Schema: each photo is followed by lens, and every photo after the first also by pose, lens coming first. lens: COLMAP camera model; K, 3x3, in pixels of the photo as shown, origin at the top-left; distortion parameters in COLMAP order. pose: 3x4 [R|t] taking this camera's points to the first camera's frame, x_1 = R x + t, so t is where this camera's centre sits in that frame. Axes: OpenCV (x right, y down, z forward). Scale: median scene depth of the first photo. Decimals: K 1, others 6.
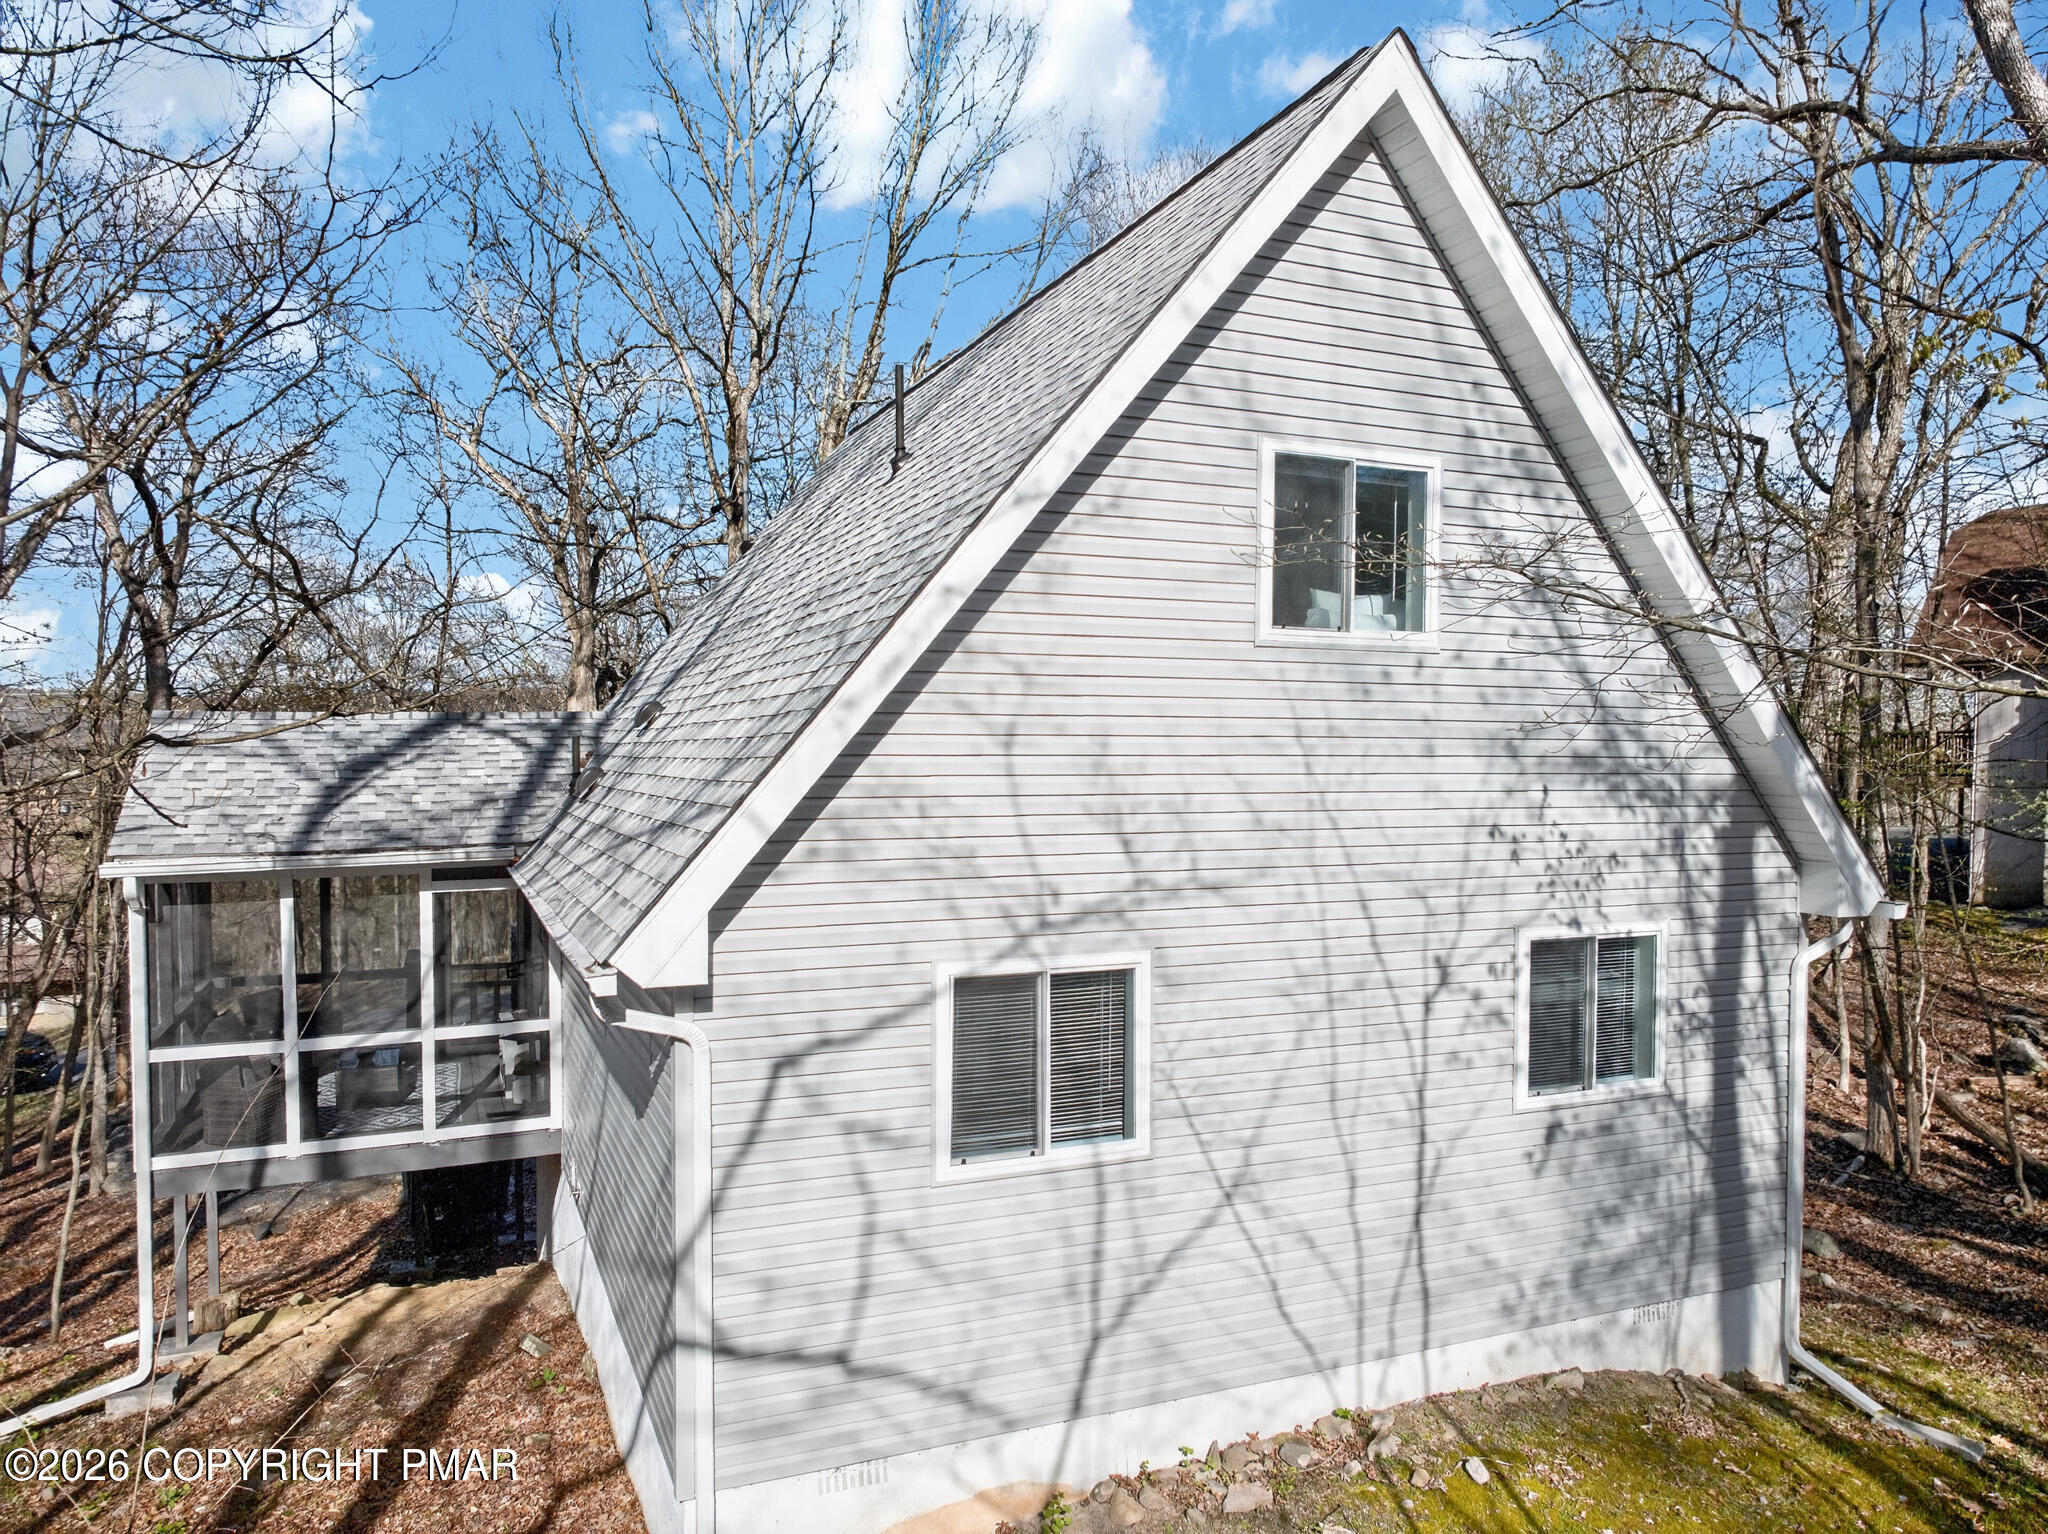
lens RADIAL K [[1438.6, 0, 1018.9], [0, 1438.6, 783.1], [0, 0, 1]] dist [0.004817, -0.002699]
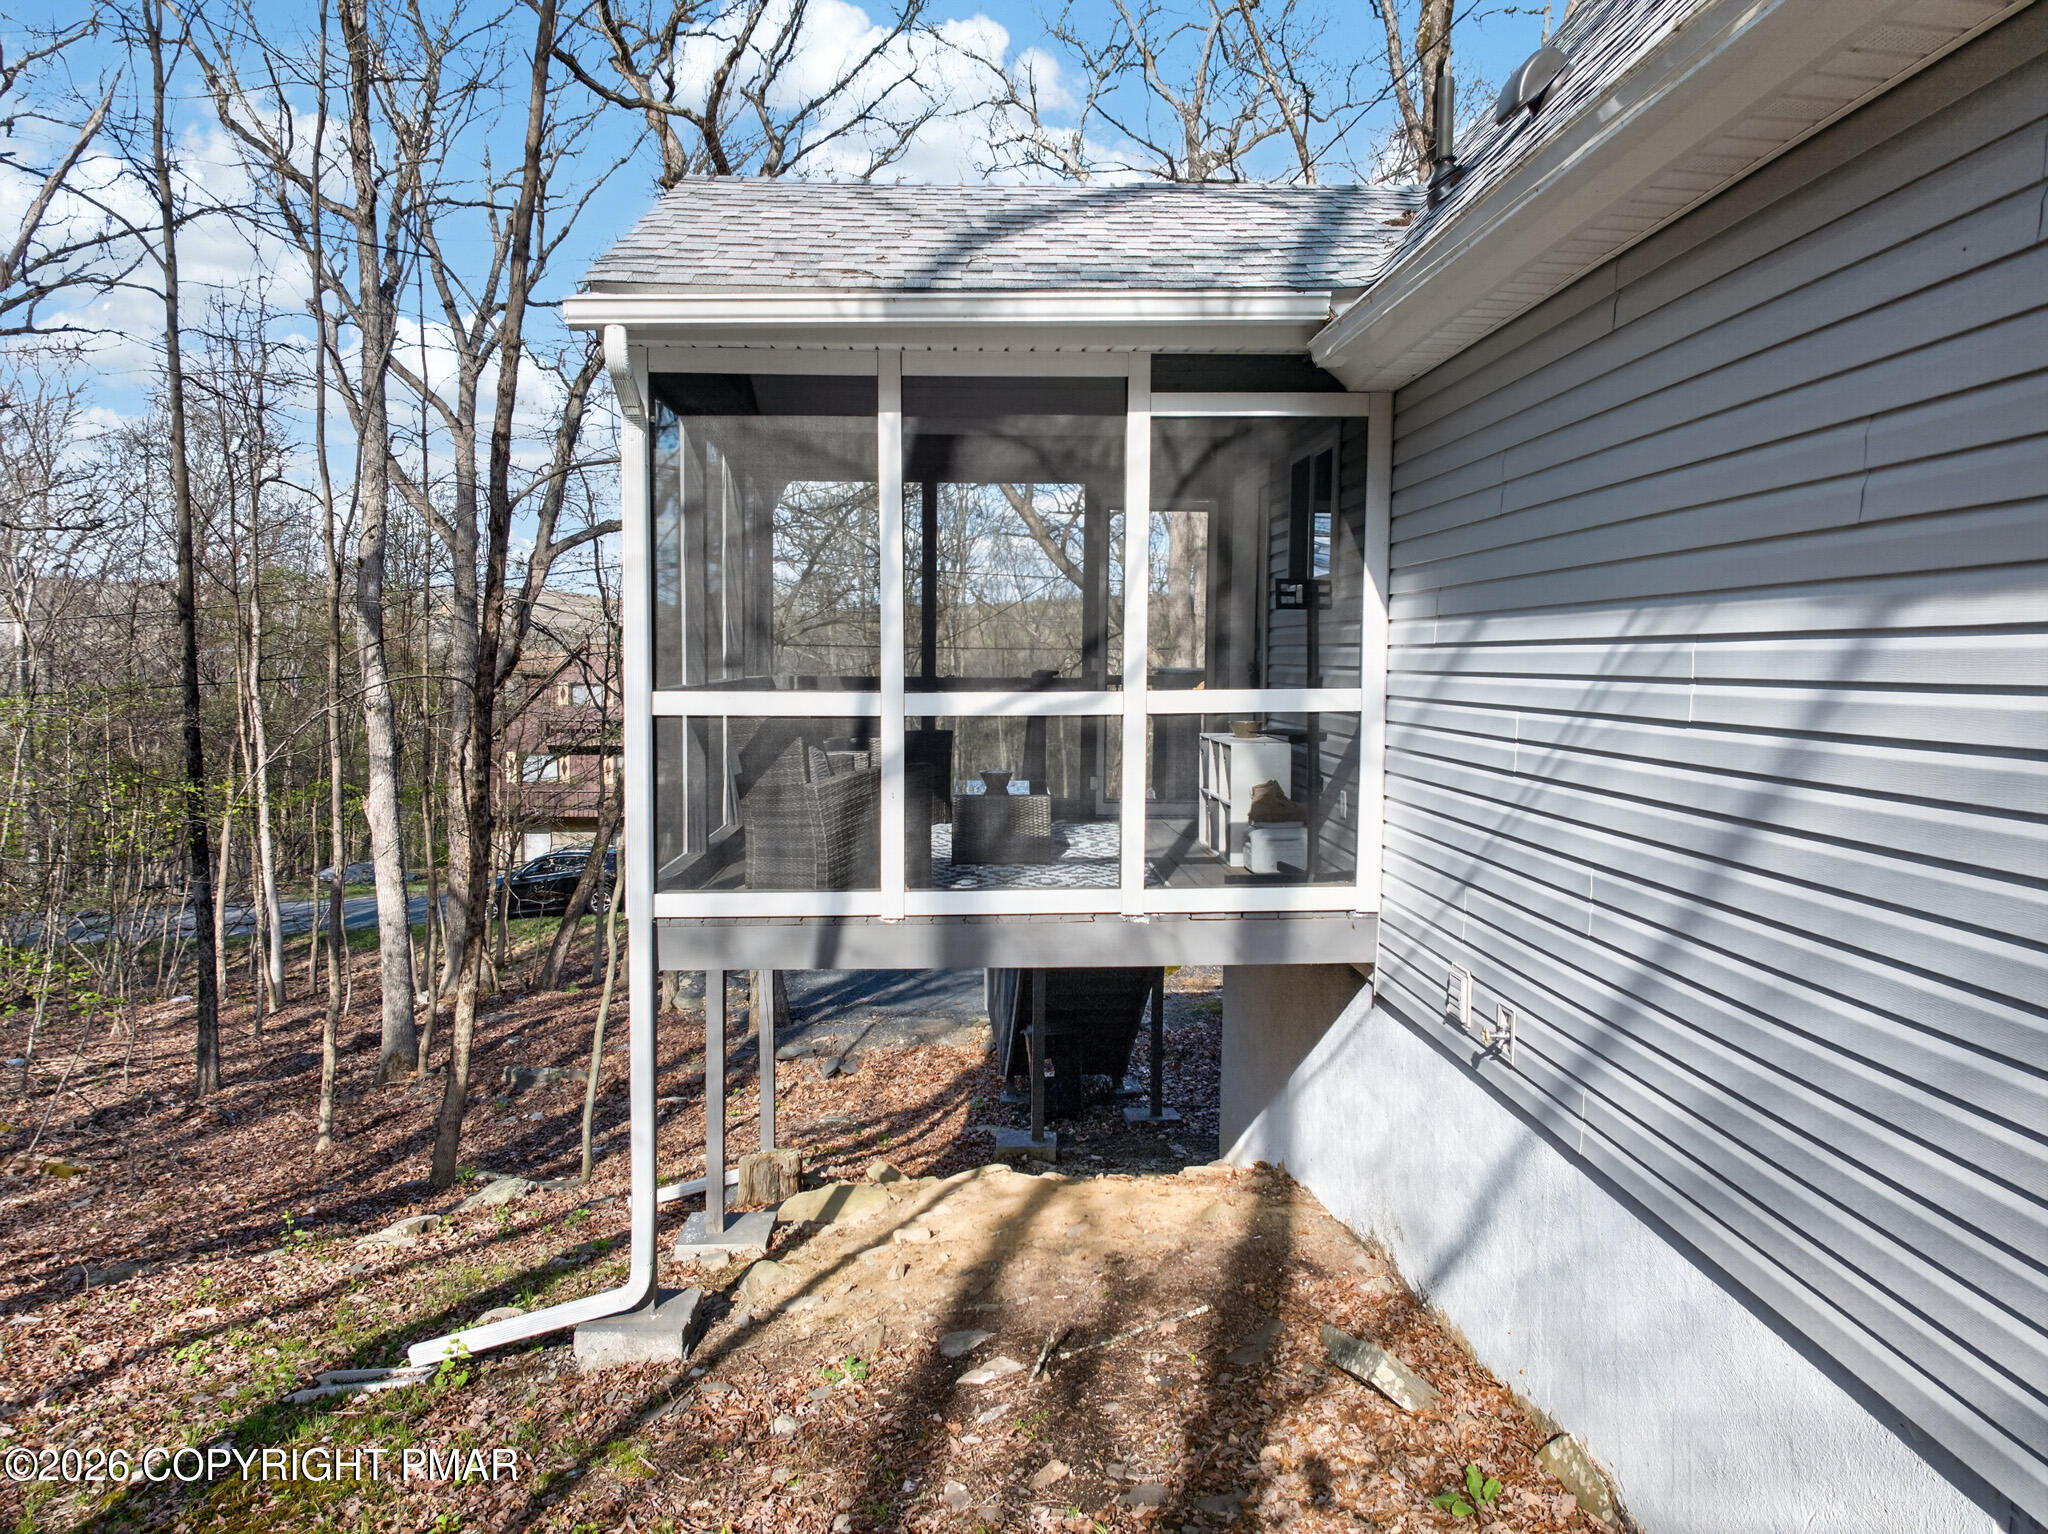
lens RADIAL K [[1346.0, 0, 1022.7], [0, 1346.0, 720.2], [0, 0, 1]] dist [0.006514, 0.000750]
pose [[0.941465, 0.020132, -0.336509, -0.270822], [-0.018018, 0.999793, 0.009404, 0.167158], [0.336628, -0.002791, 0.941633, 0.508853]]
